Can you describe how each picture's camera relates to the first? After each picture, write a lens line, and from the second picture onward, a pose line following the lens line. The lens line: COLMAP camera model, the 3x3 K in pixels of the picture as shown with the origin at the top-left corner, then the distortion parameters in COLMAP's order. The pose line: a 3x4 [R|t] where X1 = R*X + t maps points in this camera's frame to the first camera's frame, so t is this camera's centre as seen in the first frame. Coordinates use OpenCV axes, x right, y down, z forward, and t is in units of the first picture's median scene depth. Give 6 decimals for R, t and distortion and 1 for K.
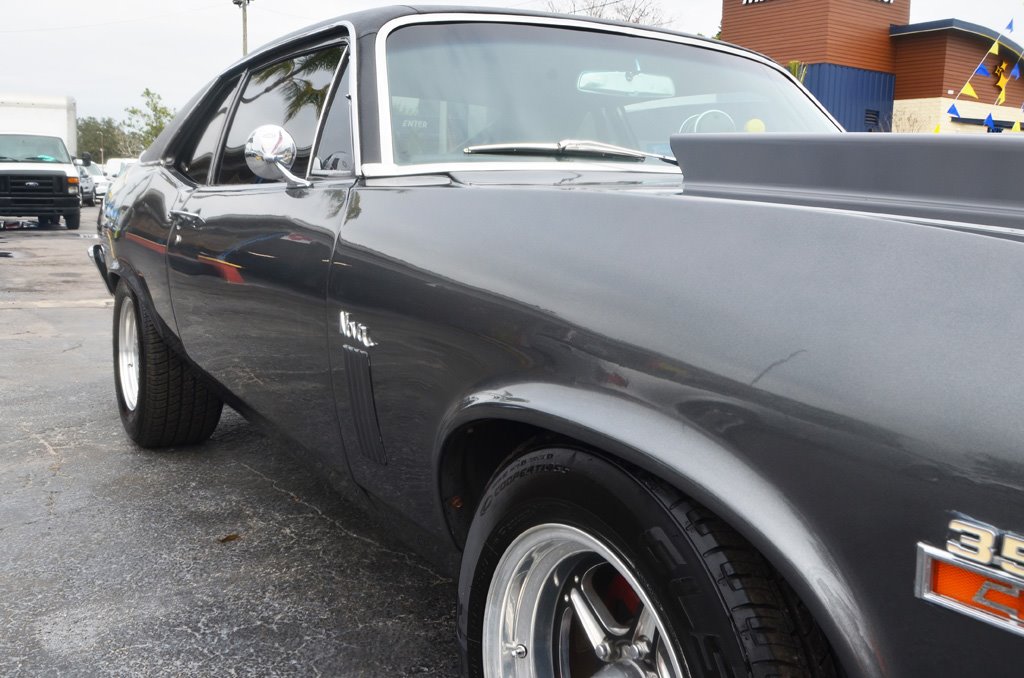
lens RADIAL K [[904.1, 0, 512.0], [0, 904.1, 339.0], [0, 0, 1]] dist [-0.164995, 0.175242]
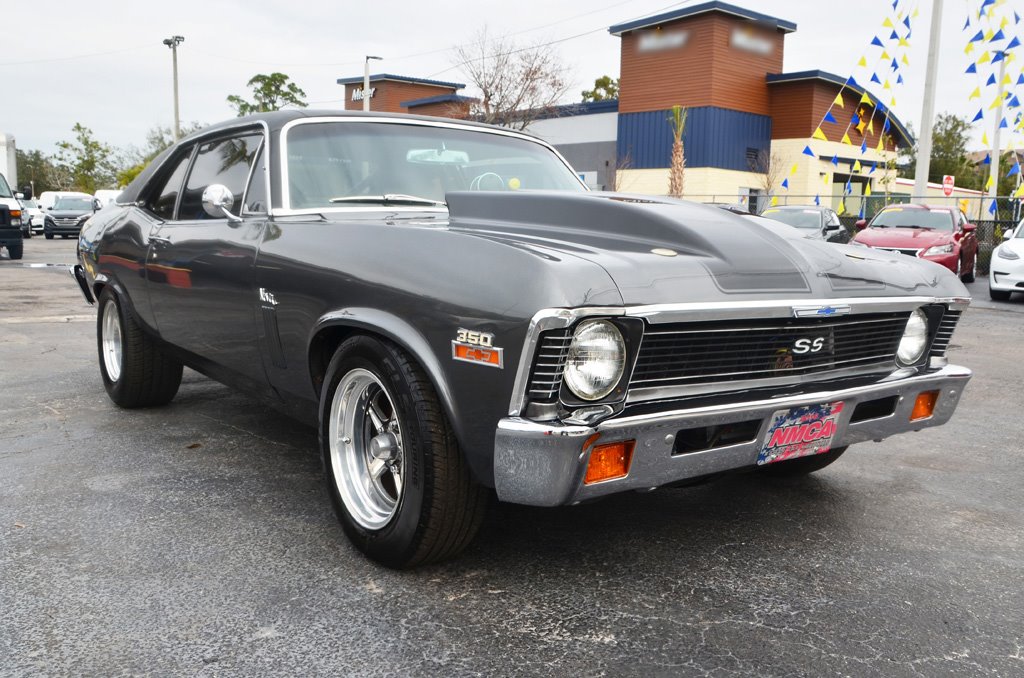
lens RADIAL K [[777.6, 0, 520.7], [0, 777.6, 357.1], [0, 0, 1]] dist [-0.167194, 0.108504]
pose [[0.991608, -0.021425, 0.127495, 0.102358], [0.019960, 0.999719, 0.012764, 0.074314], [-0.127733, -0.010112, 0.991757, -0.468222]]
